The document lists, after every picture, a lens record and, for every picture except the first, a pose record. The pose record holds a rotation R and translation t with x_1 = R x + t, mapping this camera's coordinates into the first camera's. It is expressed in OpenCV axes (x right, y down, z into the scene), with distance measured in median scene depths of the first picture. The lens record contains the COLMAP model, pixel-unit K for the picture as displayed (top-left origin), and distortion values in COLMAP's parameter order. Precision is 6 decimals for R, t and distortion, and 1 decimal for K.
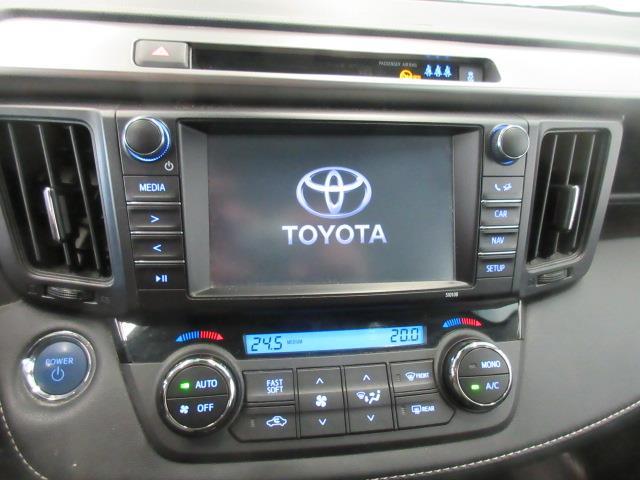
lens RADIAL K [[485.3, 0, 321.1], [0, 485.3, 240.6], [0, 0, 1]] dist [0.021564, 0.001693]
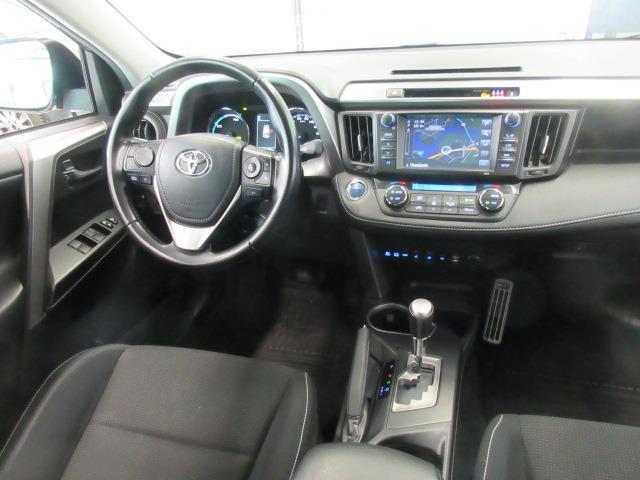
lens RADIAL K [[485.3, 0, 324.1], [0, 485.3, 239.4], [0, 0, 1]] dist [0.021564, 0.001693]
pose [[0.899157, 0.084193, -0.429450, 0.689899], [-0.085457, 0.996207, 0.016379, 0.543284], [0.429200, 0.021972, 0.902942, -2.009442]]
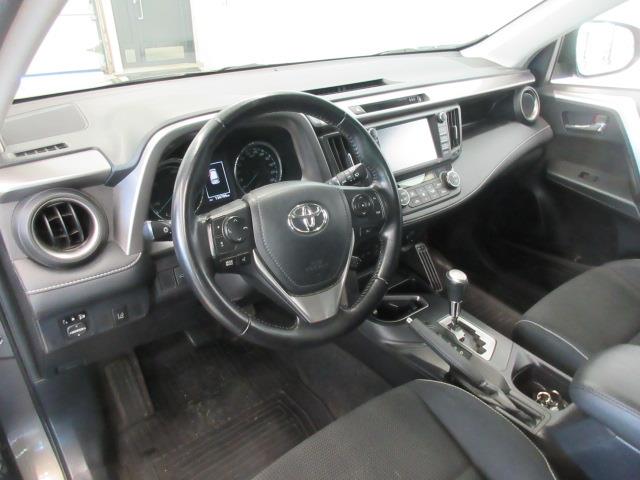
lens RADIAL K [[485.3, 0, 320.7], [0, 485.3, 242.7], [0, 0, 1]] dist [0.021564, 0.001693]
pose [[0.881270, -0.283170, 0.378389, -2.096889], [0.273235, 0.958534, 0.080962, 0.160917], [-0.385624, 0.032040, 0.922099, -2.008437]]
